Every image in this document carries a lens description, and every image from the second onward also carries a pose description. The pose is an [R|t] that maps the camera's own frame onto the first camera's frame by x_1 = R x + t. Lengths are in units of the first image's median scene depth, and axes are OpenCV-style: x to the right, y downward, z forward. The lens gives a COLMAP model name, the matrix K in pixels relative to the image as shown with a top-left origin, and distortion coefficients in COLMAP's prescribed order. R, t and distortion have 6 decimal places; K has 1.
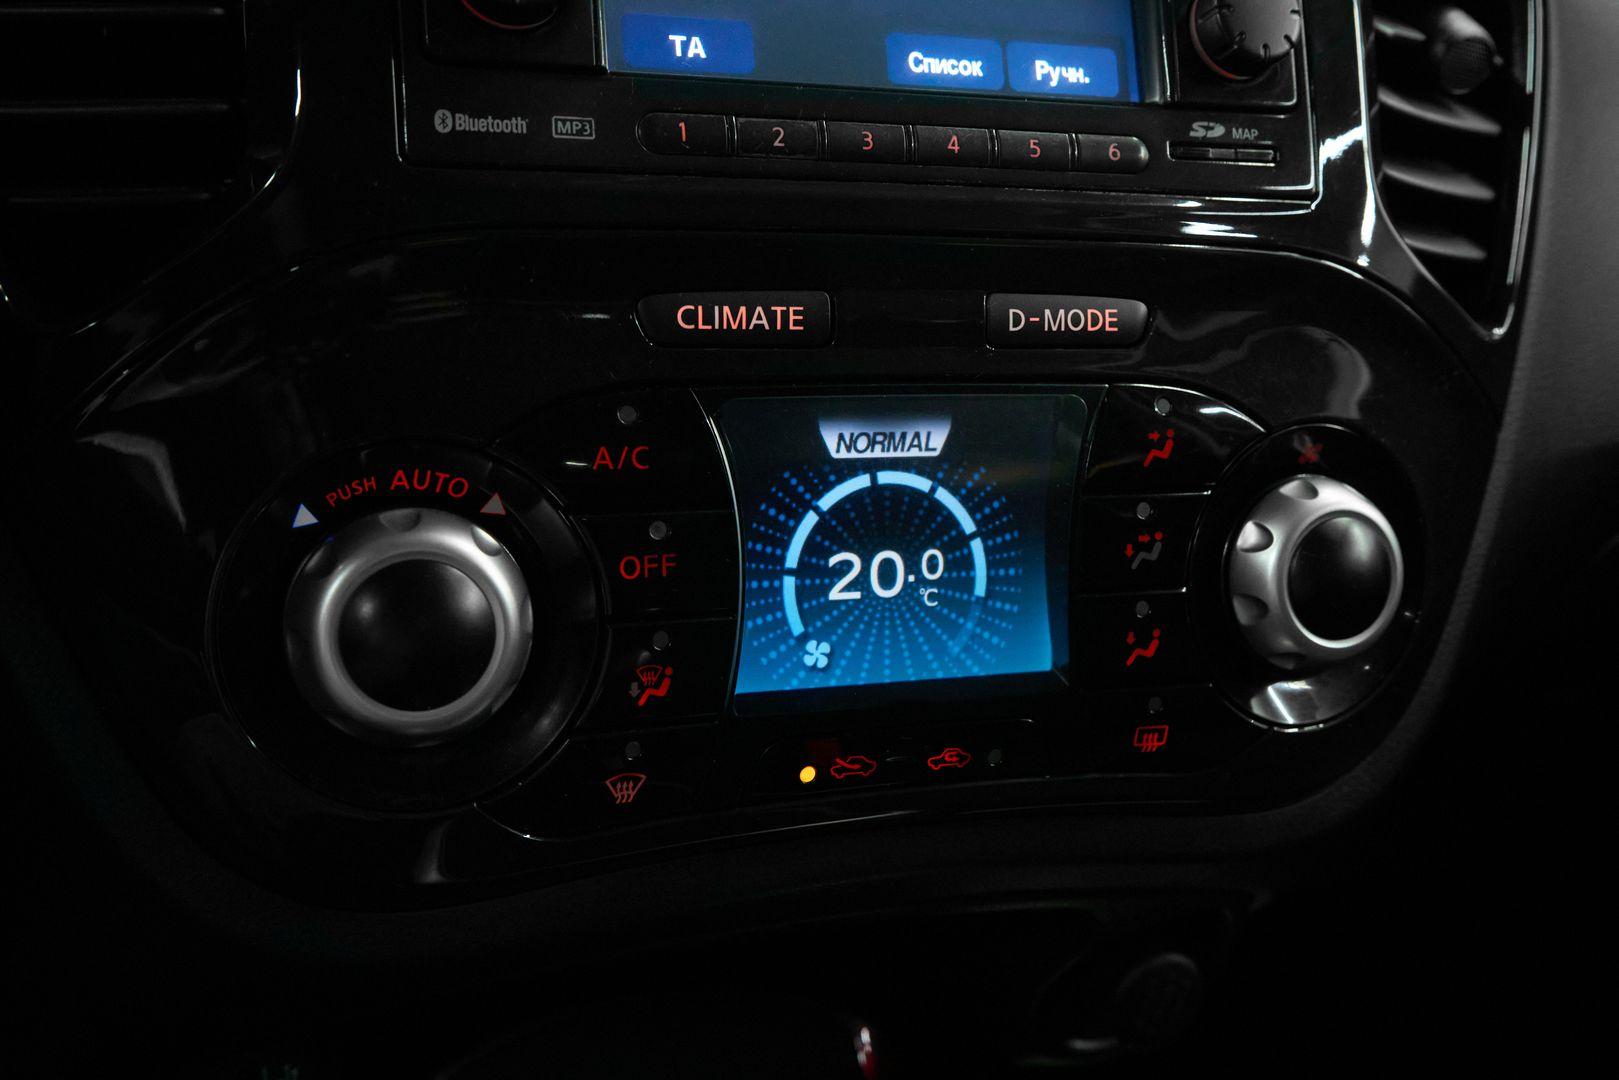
lens RADIAL K [[1576.2, 0, 795.2], [0, 1576.2, 533.8], [0, 0, 1]] dist [0.017233, 0.000000]
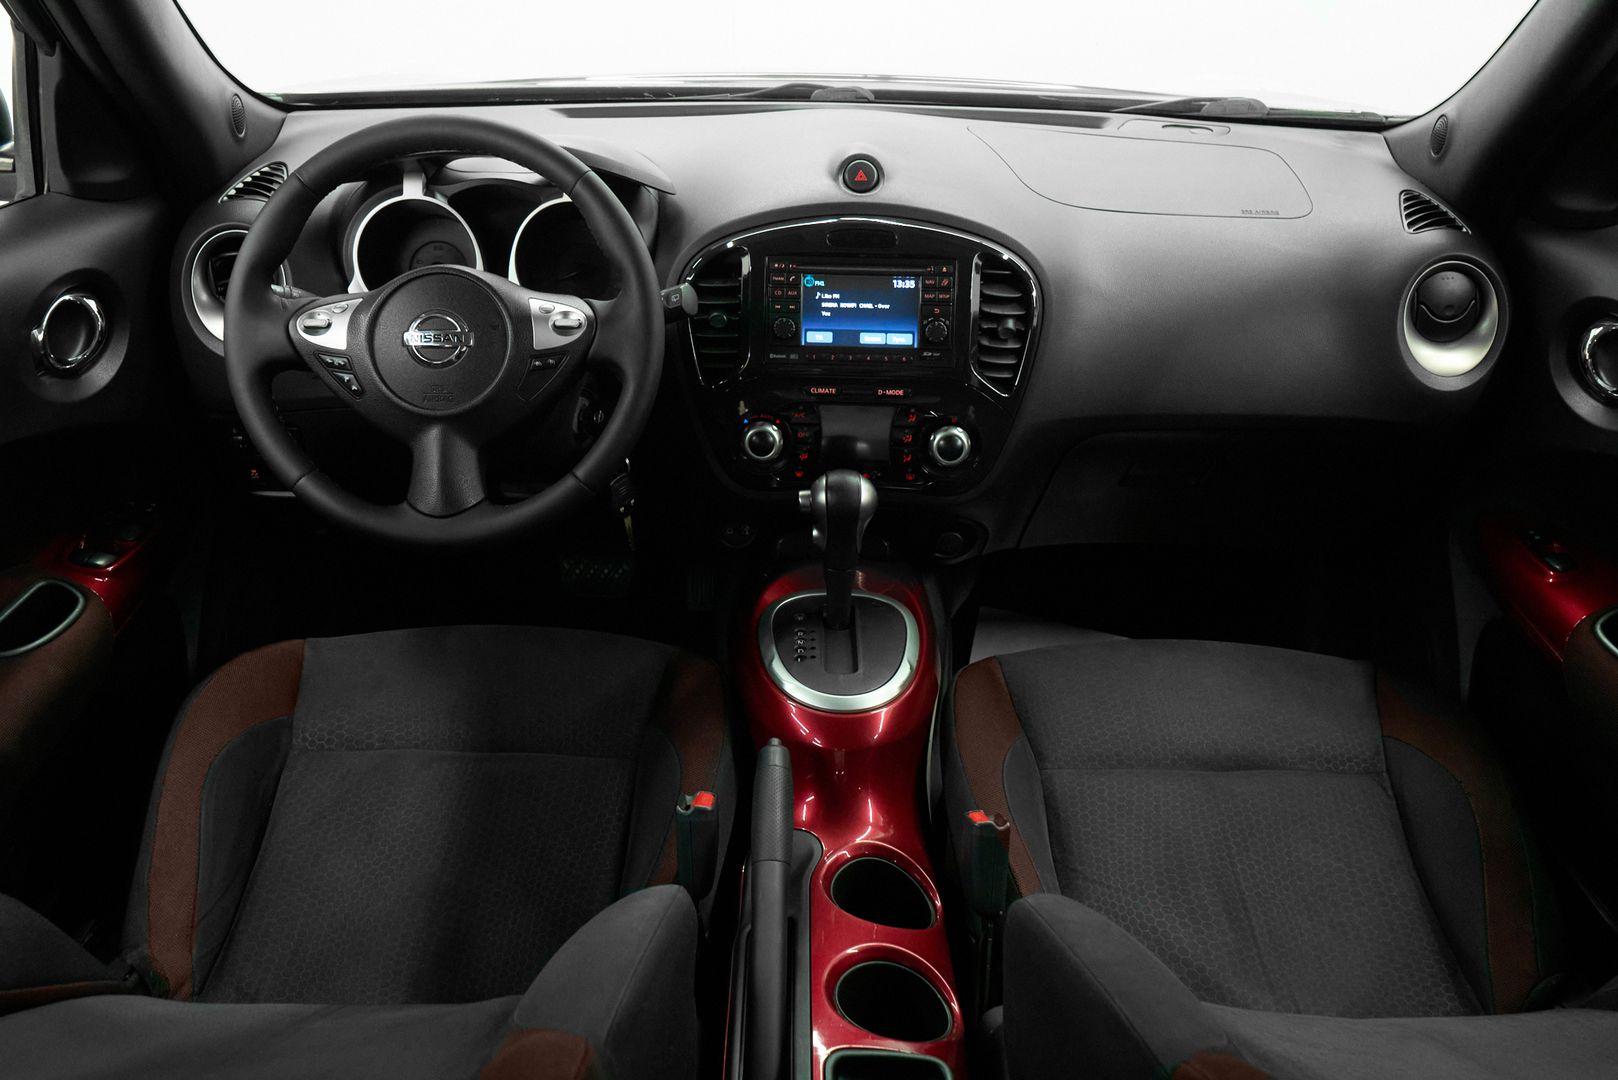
lens RADIAL K [[1385.7, 0, 805.5], [0, 1385.7, 545.0], [0, 0, 1]] dist [0.021106, -0.001893]
pose [[0.931270, 0.131260, -0.339864, 1.566426], [-0.063169, 0.976889, 0.204198, -0.576251], [0.358813, -0.168694, 0.918039, -3.419029]]
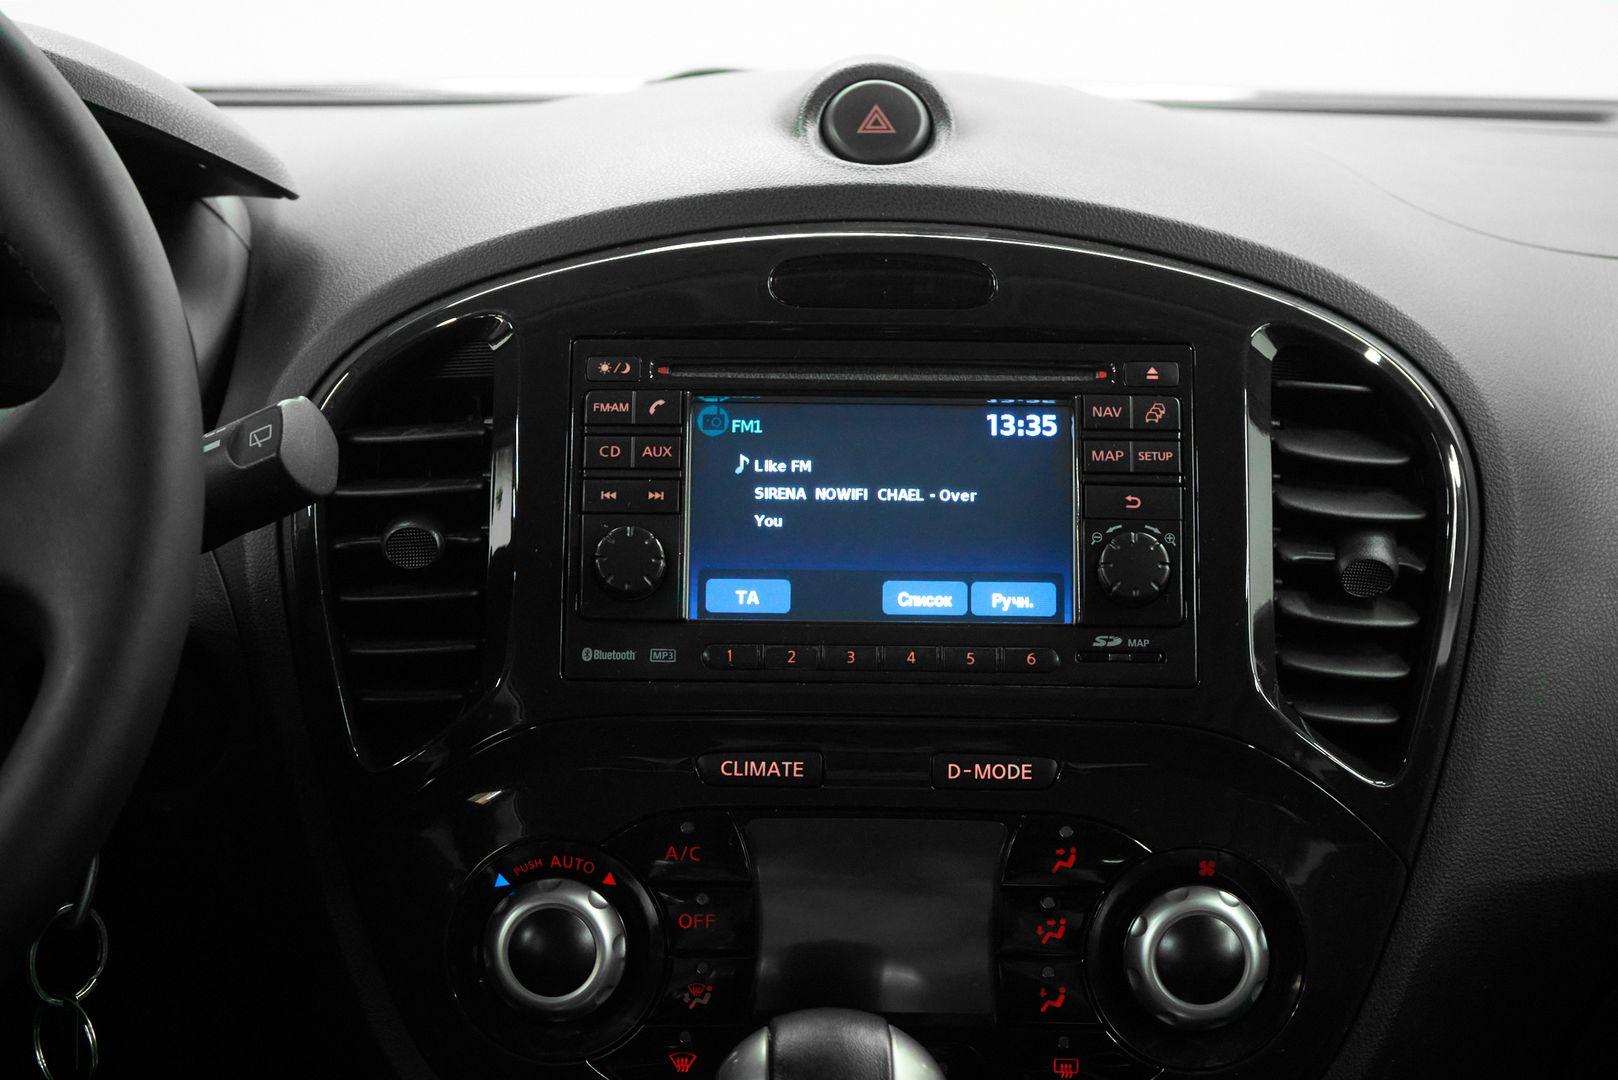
lens RADIAL K [[3480.0, 0, 818.1], [0, 3480.0, 546.9], [0, 0, 1]] dist [0.082364, 0.000000]
pose [[0.935392, 0.006907, -0.353544, 1.247908], [-0.052325, 0.991506, -0.119070, 0.057459], [0.349719, 0.129876, 0.927809, -2.259735]]
